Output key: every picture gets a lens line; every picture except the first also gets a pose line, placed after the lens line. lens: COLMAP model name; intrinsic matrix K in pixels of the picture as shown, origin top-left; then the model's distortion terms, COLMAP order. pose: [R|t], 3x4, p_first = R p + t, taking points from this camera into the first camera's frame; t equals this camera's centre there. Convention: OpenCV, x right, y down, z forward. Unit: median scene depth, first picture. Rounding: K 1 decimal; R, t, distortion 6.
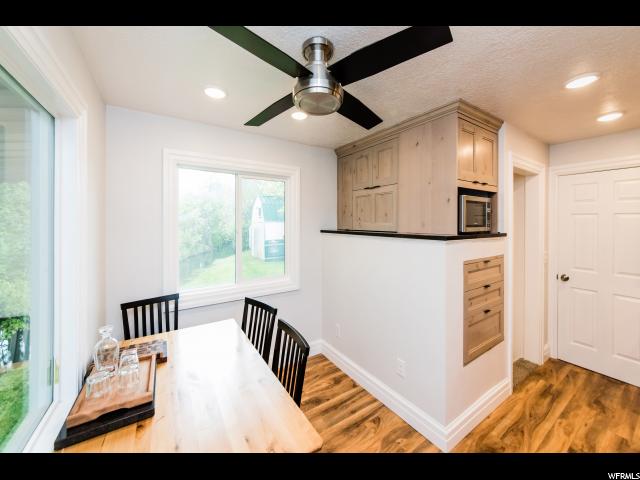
lens RADIAL K [[222.0, 0, 239.3], [0, 222.0, 231.5], [0, 0, 1]] dist [-0.000033, 0.000026]
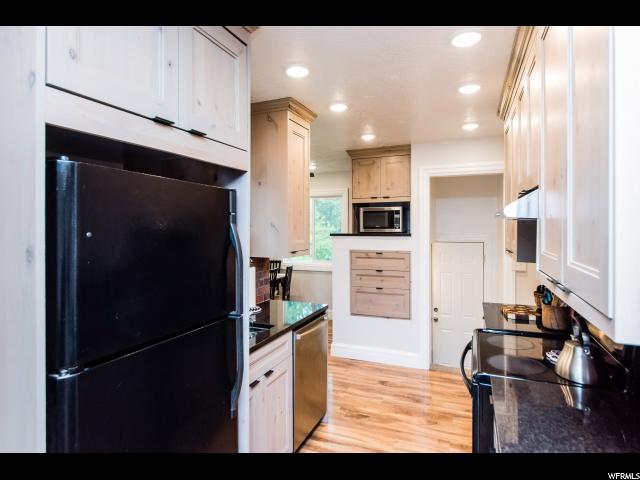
lens RADIAL K [[370.2, 0, 319.8], [0, 370.2, 228.0], [0, 0, 1]] dist [0.002094, -0.000089]
pose [[0.558906, 0.006924, -0.829202, 2.727305], [-0.010848, 0.999941, 0.001037, -0.023383], [0.829160, 0.008416, 0.558948, -0.613468]]
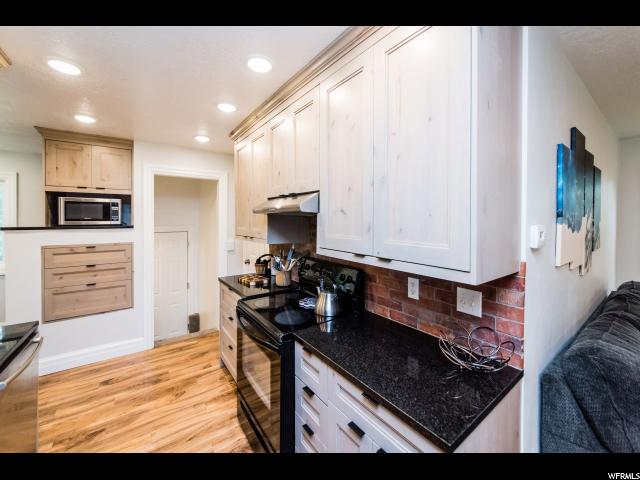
lens RADIAL K [[254.8, 0, 320.9], [0, 254.8, 223.0], [0, 0, 1]] dist [0.013702, 0.000185]
pose [[0.999139, 0.005813, 0.041067, 2.316125], [-0.005763, 0.999982, -0.001353, -0.014633], [-0.041074, 0.001115, 0.999155, -0.581383]]
